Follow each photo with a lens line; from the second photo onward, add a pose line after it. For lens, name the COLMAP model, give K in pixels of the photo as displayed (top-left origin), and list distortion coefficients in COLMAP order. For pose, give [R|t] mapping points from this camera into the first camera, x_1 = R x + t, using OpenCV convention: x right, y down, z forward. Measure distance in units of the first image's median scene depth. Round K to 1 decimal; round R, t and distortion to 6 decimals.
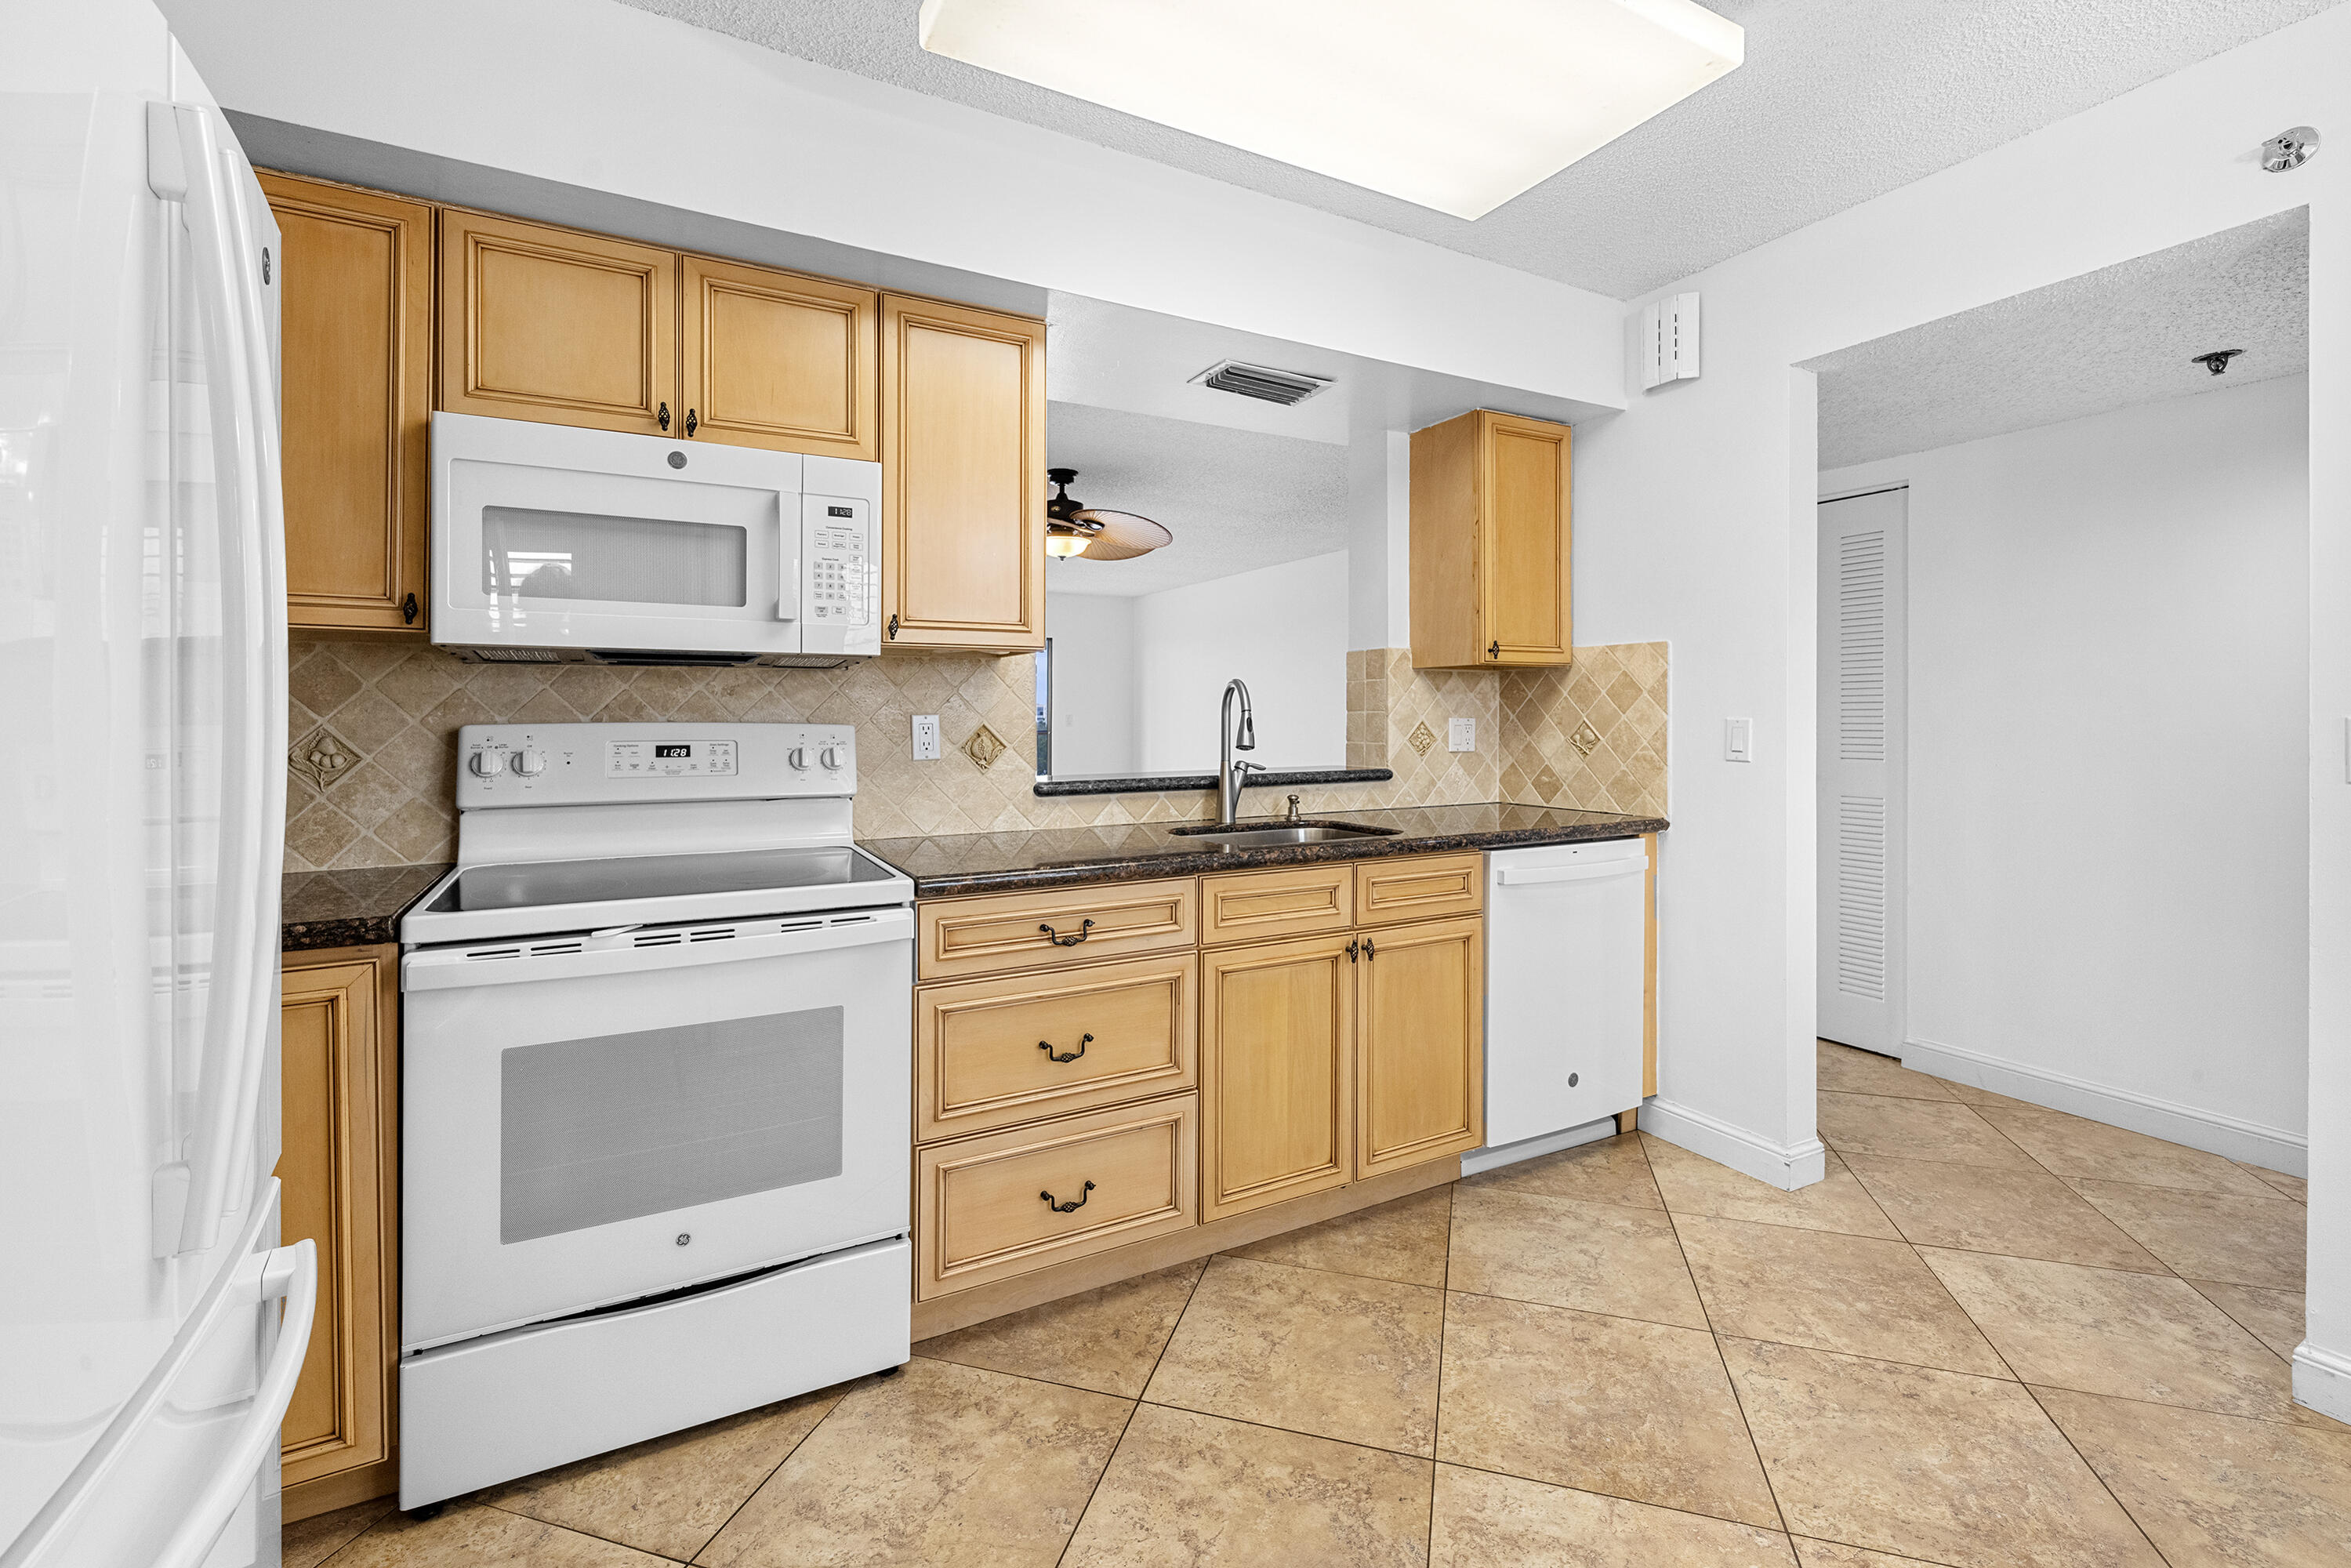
lens RADIAL K [[1004.9, 0, 1207.6], [0, 1004.9, 712.8], [0, 0, 1]] dist [-0.001375, 0.000111]
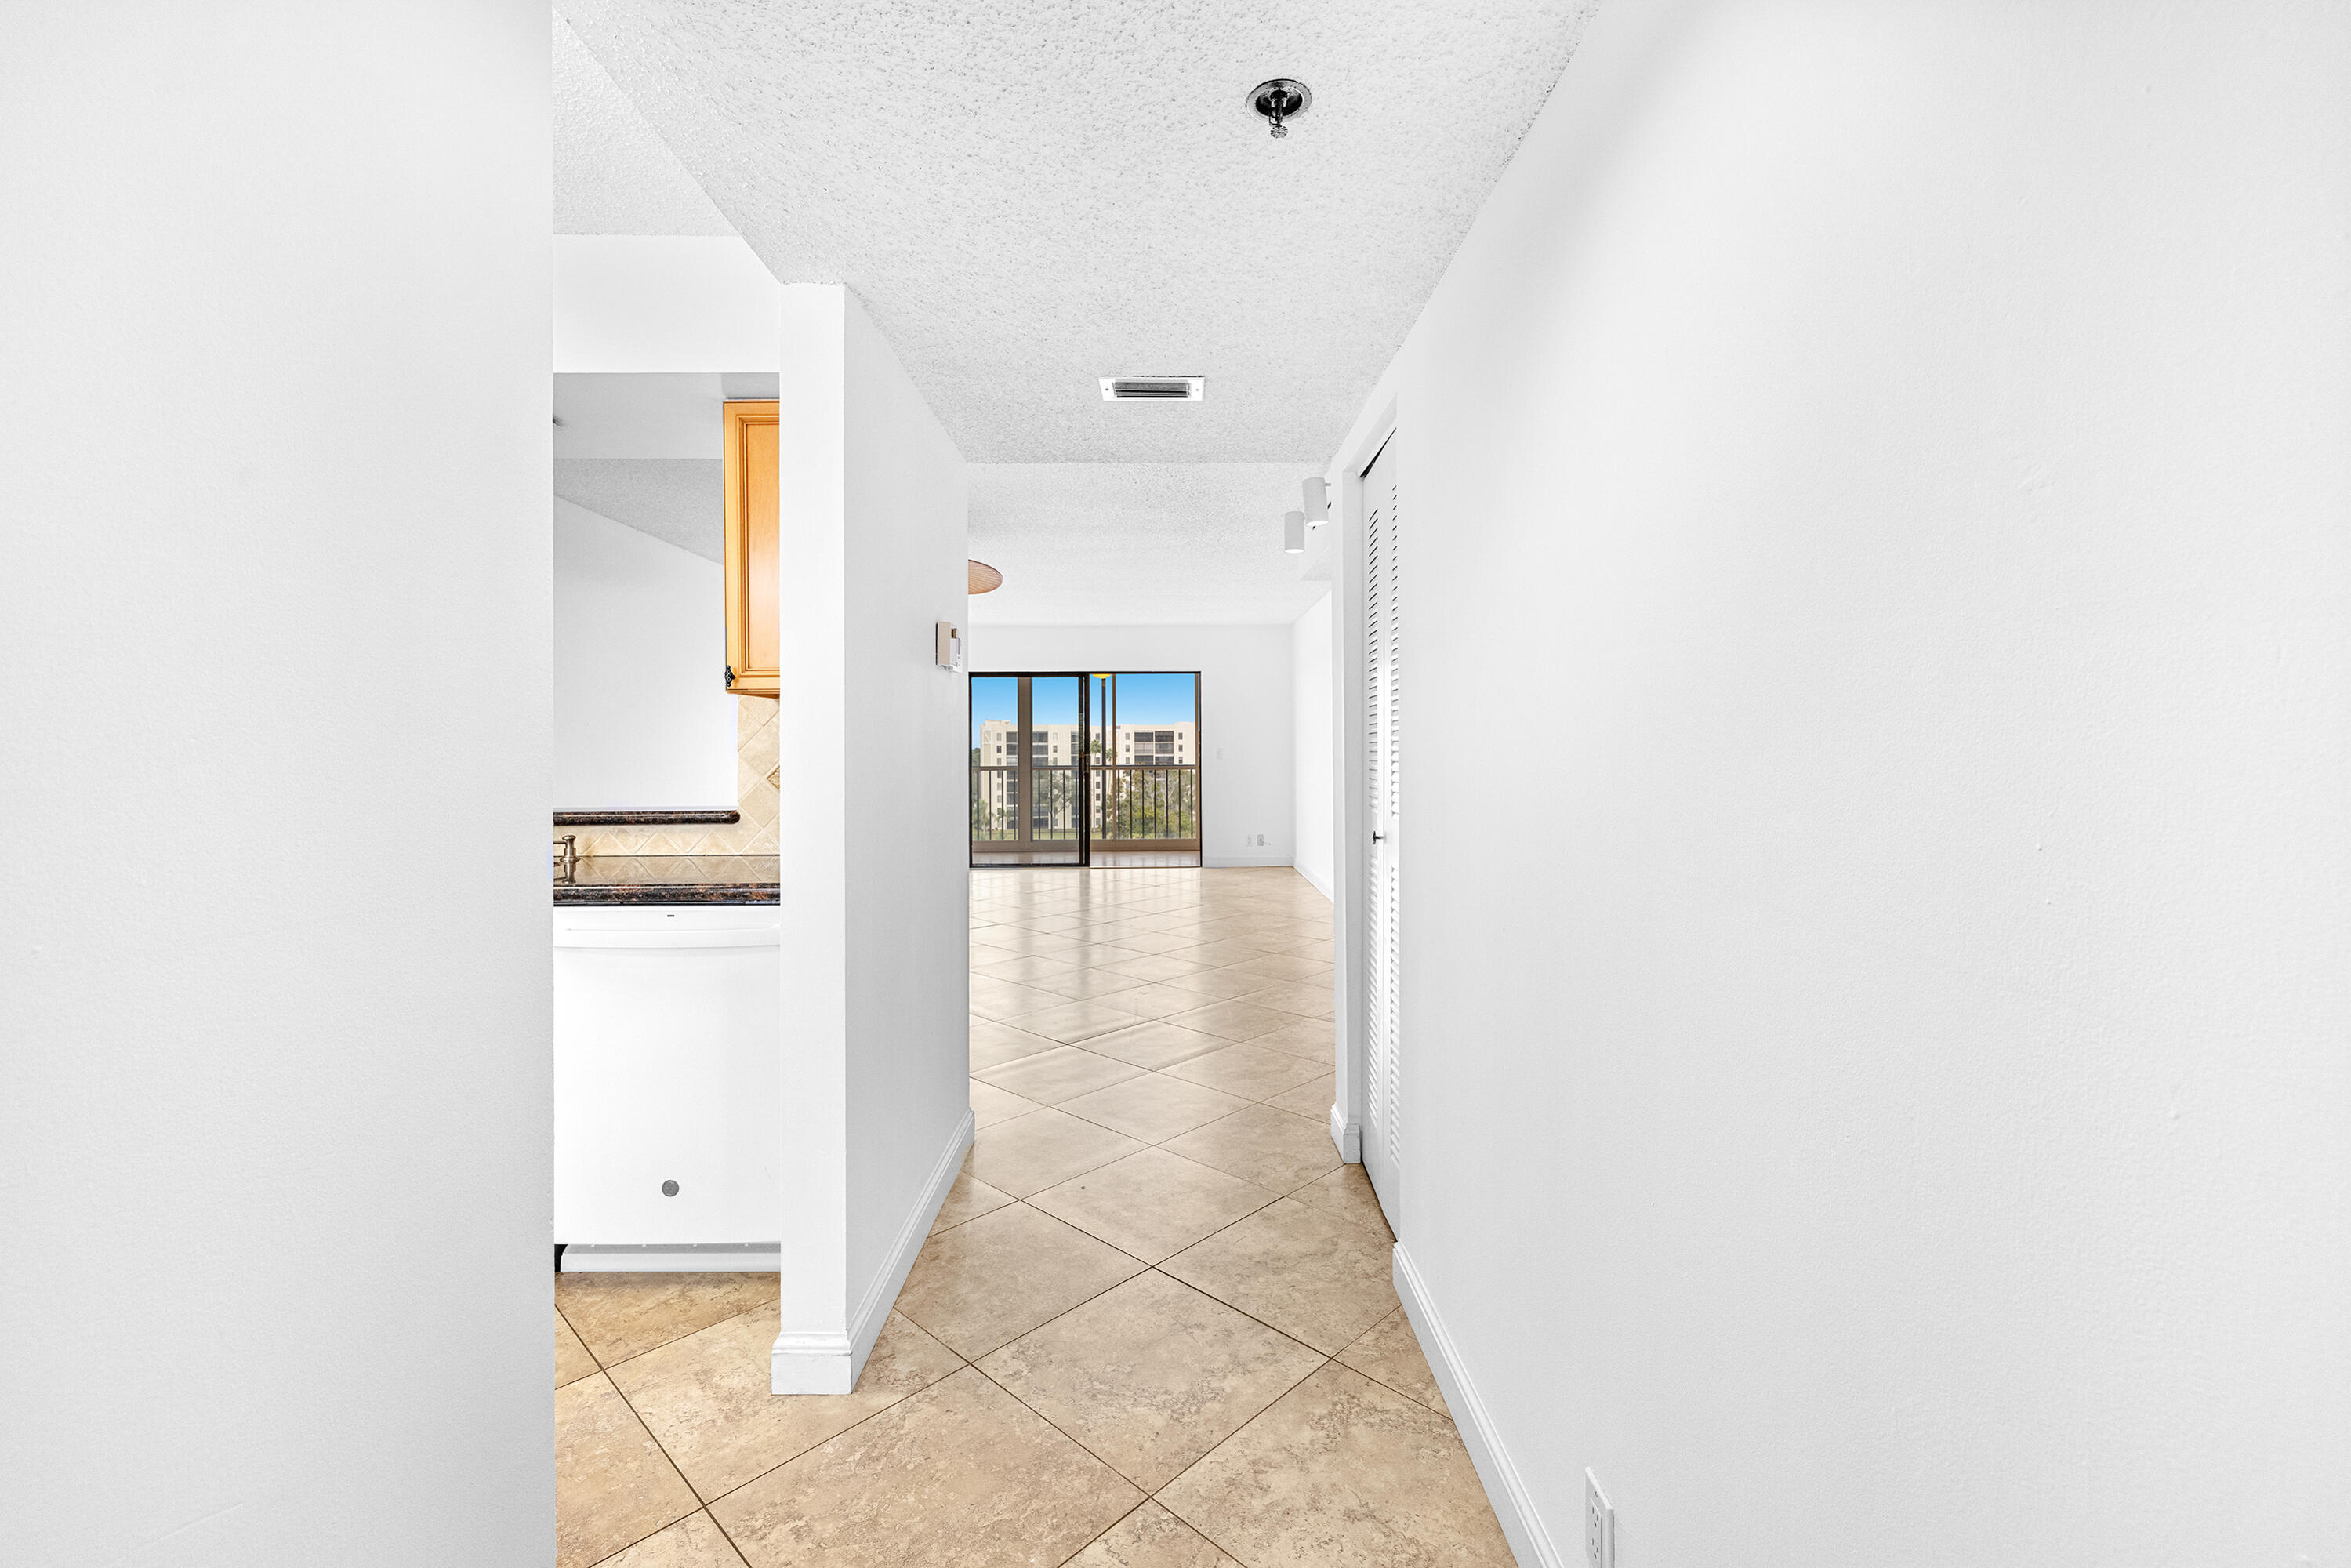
lens RADIAL K [[1004.9, 0, 1184.1], [0, 1004.9, 736.7], [0, 0, 1]] dist [-0.001375, 0.000111]
pose [[0.887027, -0.010467, -0.461599, 1.424969], [0.006233, 0.999923, -0.010695, 0.002092], [0.461675, 0.006610, 0.887024, 0.571732]]
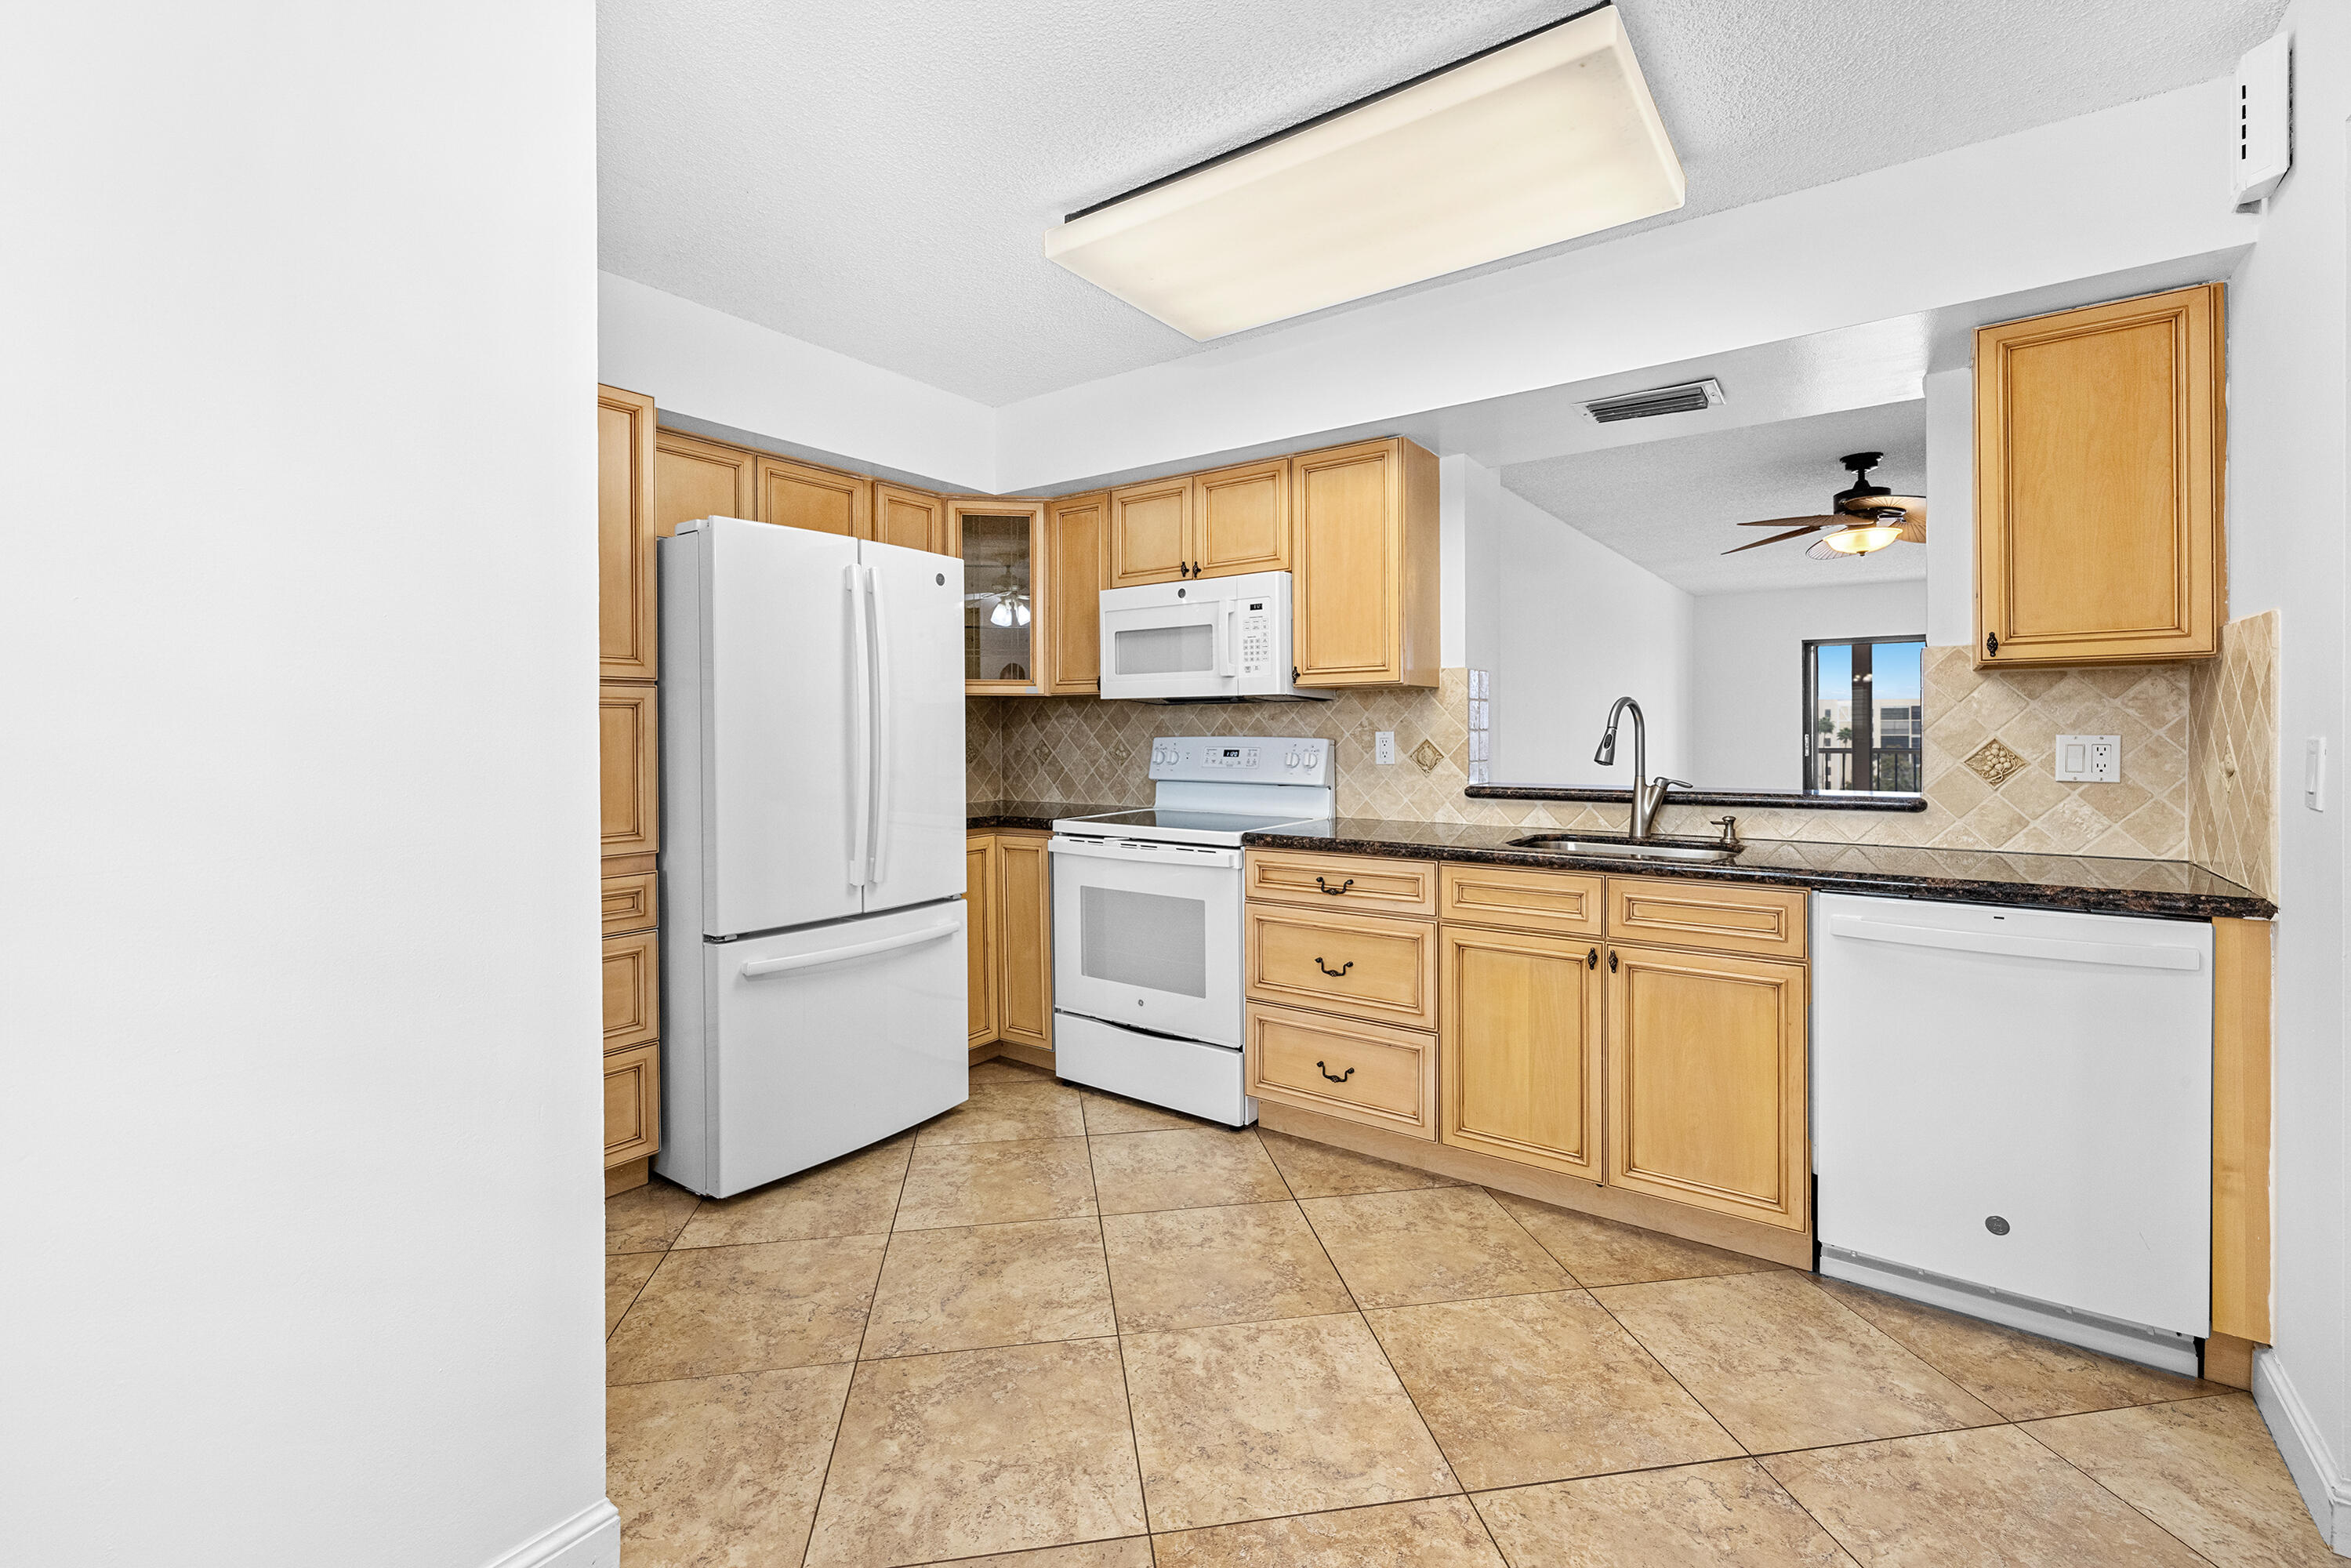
lens RADIAL K [[1004.9, 0, 1188.0], [0, 1004.9, 732.3], [0, 0, 1]] dist [-0.001375, 0.000111]
pose [[0.433713, -0.000127, -0.901051, 0.969951], [0.004910, 0.999985, 0.002223, -0.001842], [0.901038, -0.005389, 0.433708, 0.183997]]
